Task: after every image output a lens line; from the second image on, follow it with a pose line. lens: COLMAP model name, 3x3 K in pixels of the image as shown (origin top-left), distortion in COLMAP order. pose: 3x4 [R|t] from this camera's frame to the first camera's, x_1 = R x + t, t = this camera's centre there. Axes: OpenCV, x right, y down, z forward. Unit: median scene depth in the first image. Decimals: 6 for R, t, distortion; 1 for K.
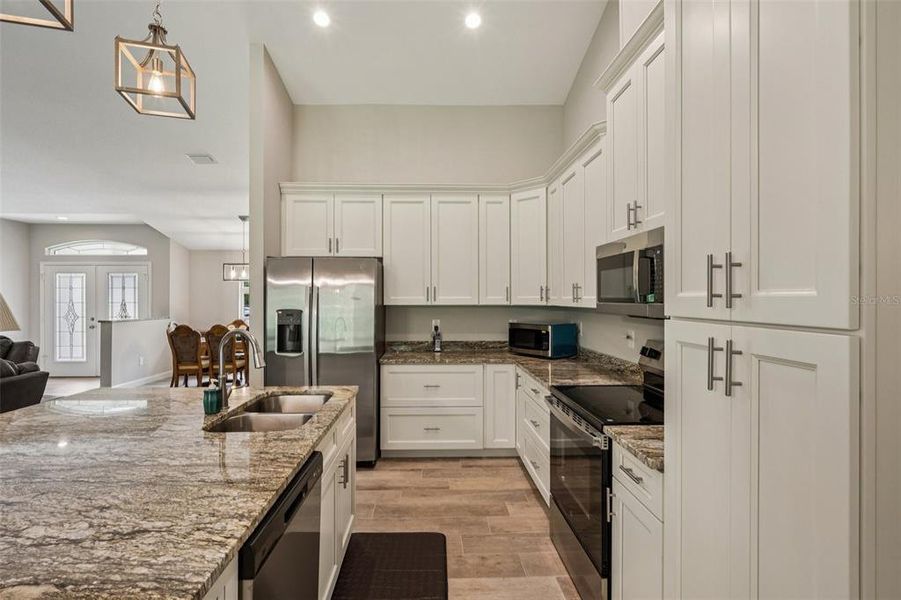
lens RADIAL K [[417.1, 0, 445.0], [0, 417.1, 298.3], [0, 0, 1]] dist [-0.004591, 0.001315]
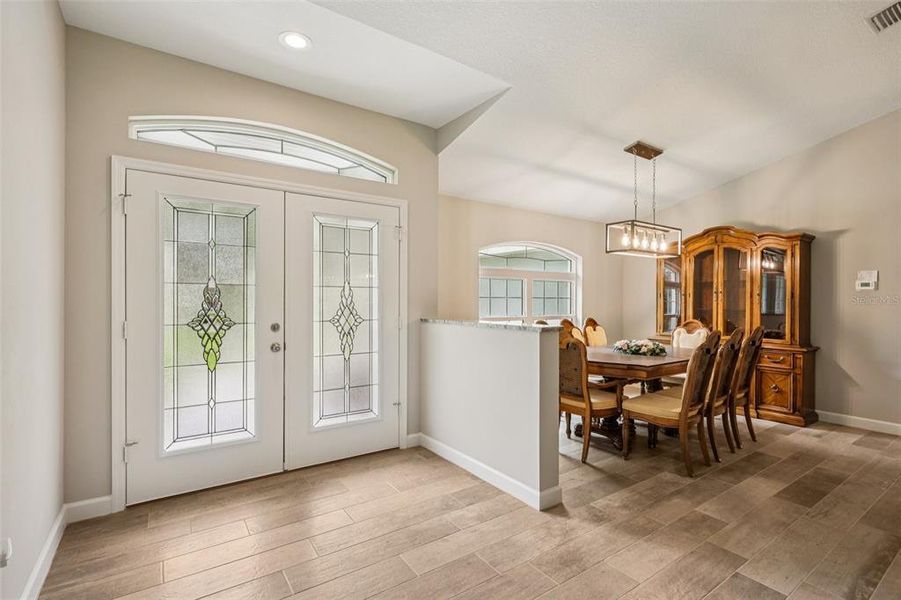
lens RADIAL K [[417.1, 0, 444.1], [0, 417.1, 301.6], [0, 0, 1]] dist [-0.004591, 0.001315]
pose [[0.852274, 0.002076, 0.523092, -1.961116], [-0.010074, 0.999872, 0.012445, 0.041203], [-0.522999, -0.015876, 0.852185, 1.247888]]
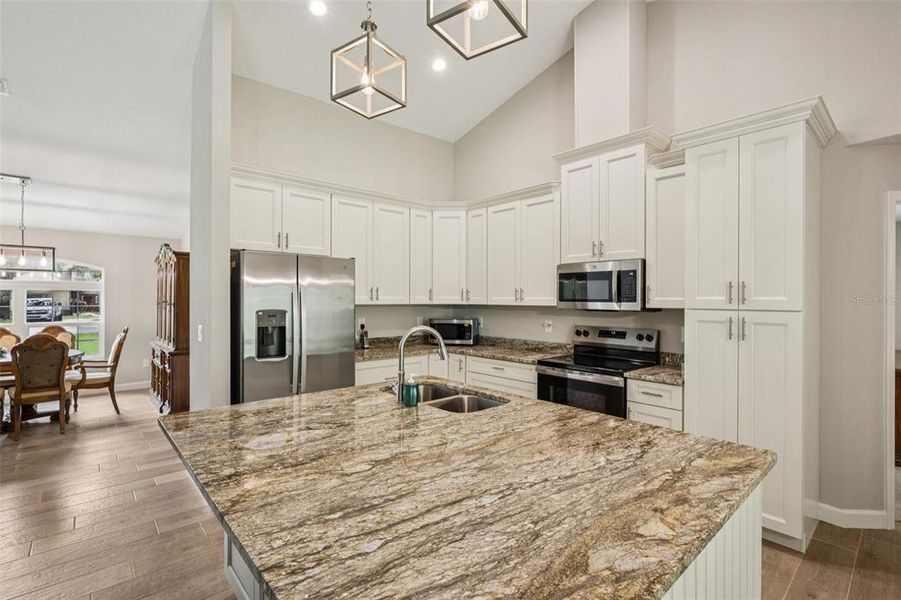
lens RADIAL K [[417.1, 0, 444.8], [0, 417.1, 298.9], [0, 0, 1]] dist [-0.004591, 0.001315]
pose [[0.777755, 0.003367, 0.628558, -0.627640], [-0.005269, 0.999985, 0.001163, -0.000222], [-0.628545, -0.004217, 0.777762, 0.060555]]
